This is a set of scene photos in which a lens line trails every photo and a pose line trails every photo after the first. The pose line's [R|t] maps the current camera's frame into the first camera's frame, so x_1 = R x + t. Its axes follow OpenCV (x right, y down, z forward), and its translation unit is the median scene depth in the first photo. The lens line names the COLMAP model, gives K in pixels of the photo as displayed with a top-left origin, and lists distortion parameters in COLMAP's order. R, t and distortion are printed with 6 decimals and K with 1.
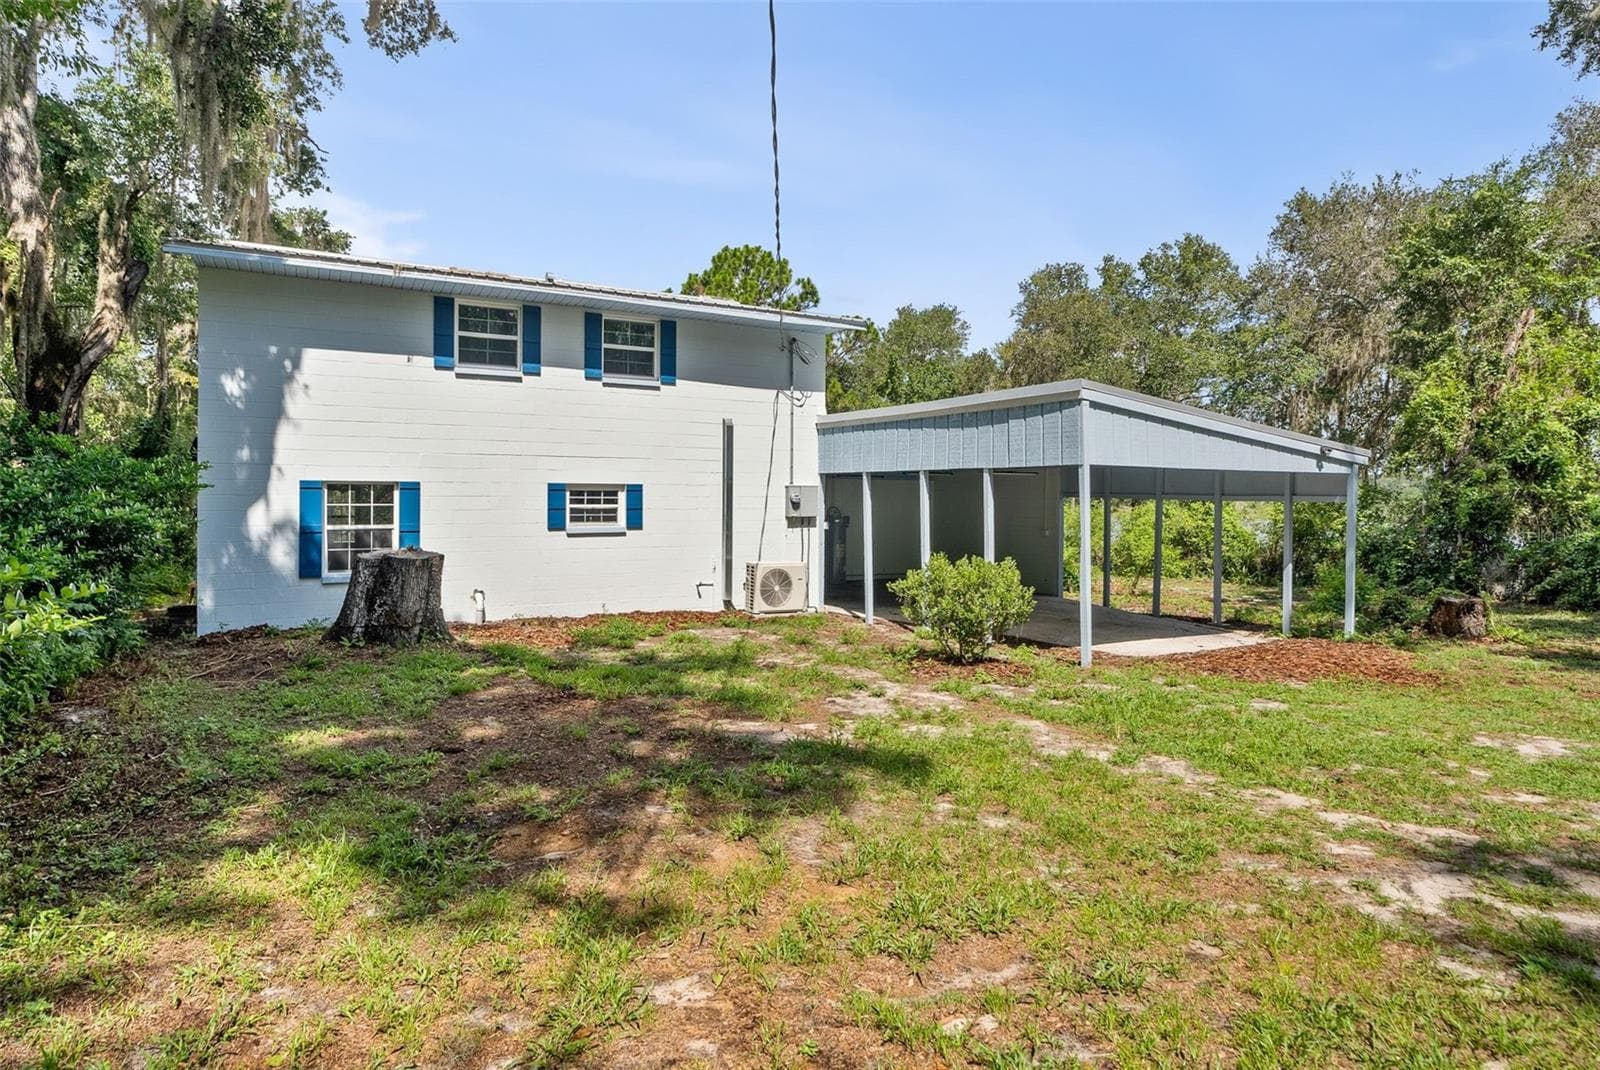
lens RADIAL K [[894.9, 0, 797.8], [0, 894.9, 502.8], [0, 0, 1]] dist [-0.007266, -0.000952]
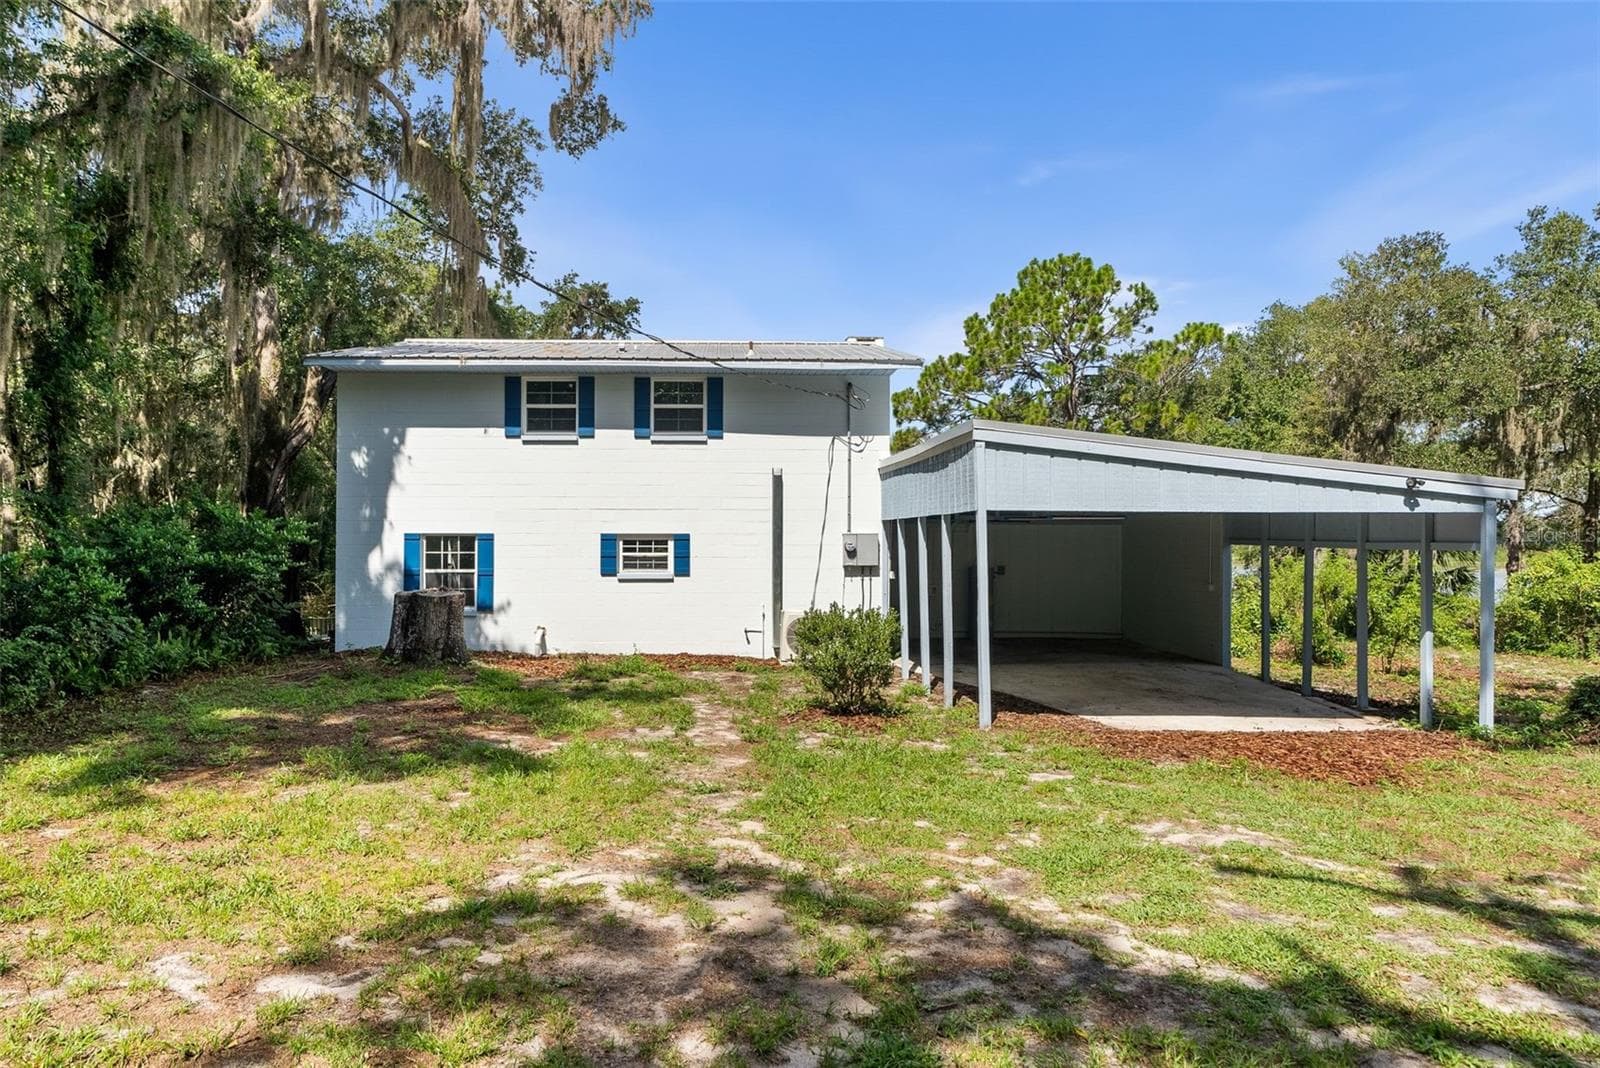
lens RADIAL K [[1010.3, 0, 737.3], [0, 1010.3, 528.4], [0, 0, 1]] dist [-0.001075, -0.001338]
pose [[0.885111, -0.009829, -0.465275, 0.445185], [-0.000434, 0.999759, -0.021945, -0.000785], [0.465379, 0.019626, 0.884894, -0.034345]]
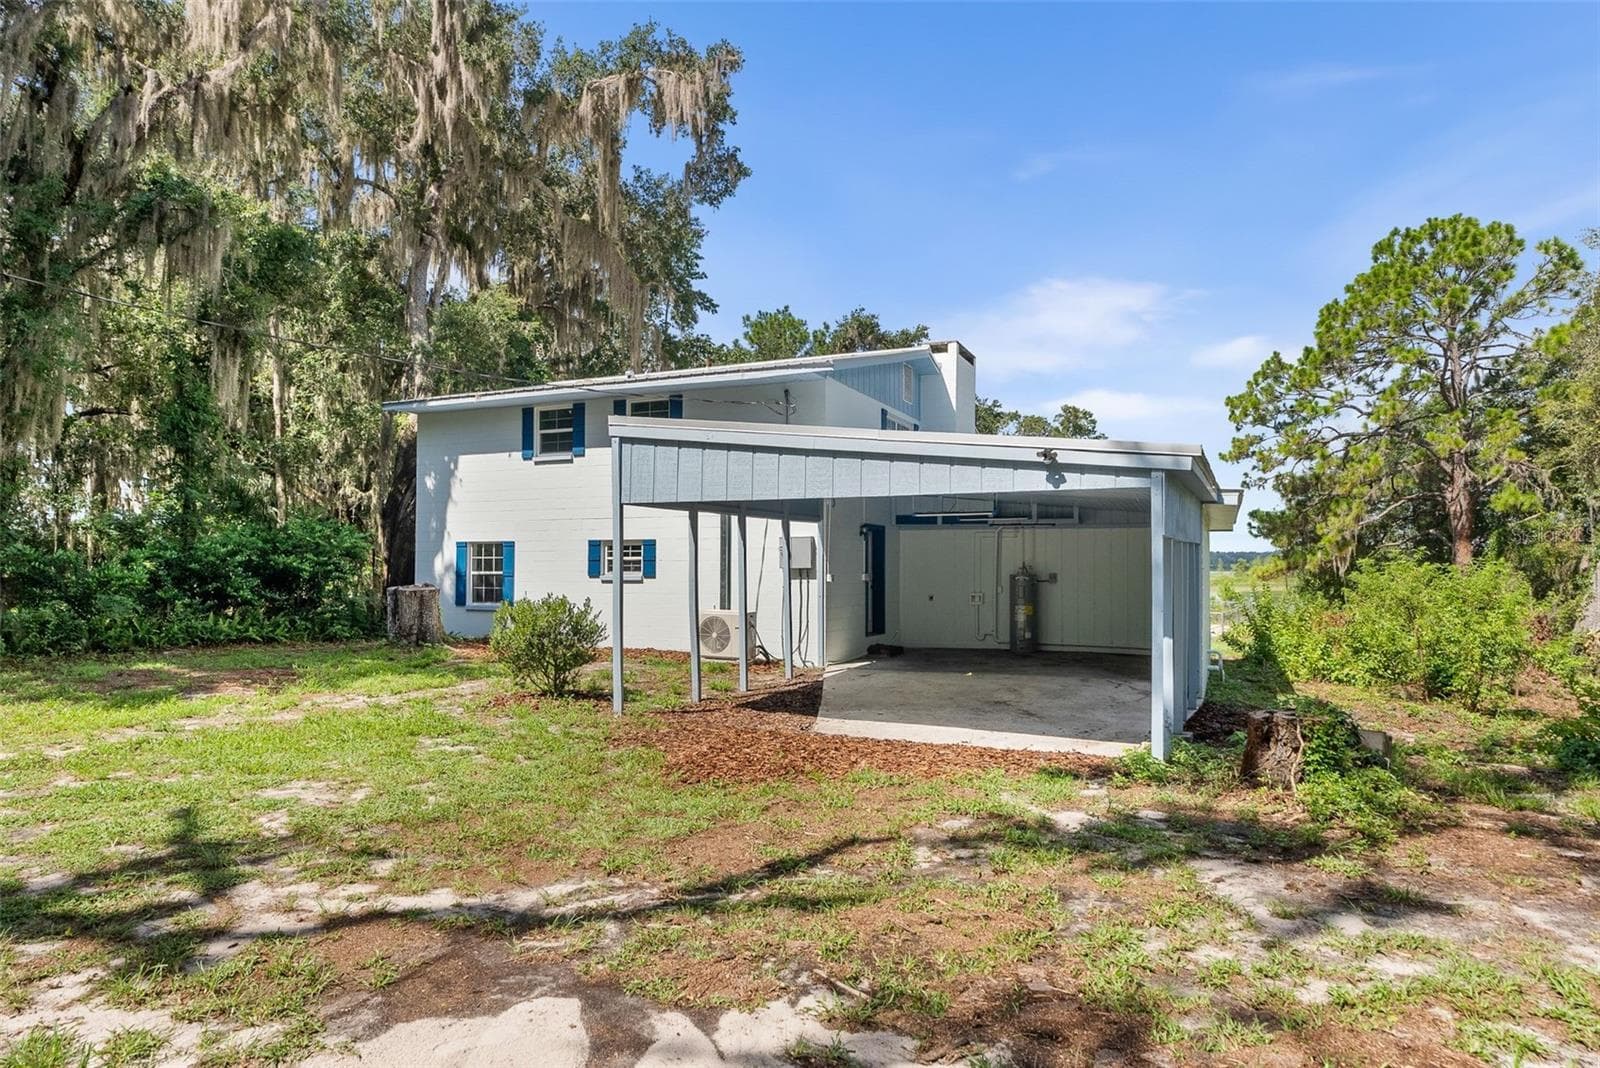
lens RADIAL K [[974.1, 0, 800.0], [0, 974.1, 534.0], [0, 0, 1]] dist [-0.001080, -0.000507]
pose [[0.595334, -0.032273, -0.802830, 0.977488], [-0.003908, 0.999065, -0.043059, 0.027028], [0.803469, 0.028772, 0.594651, 0.410914]]
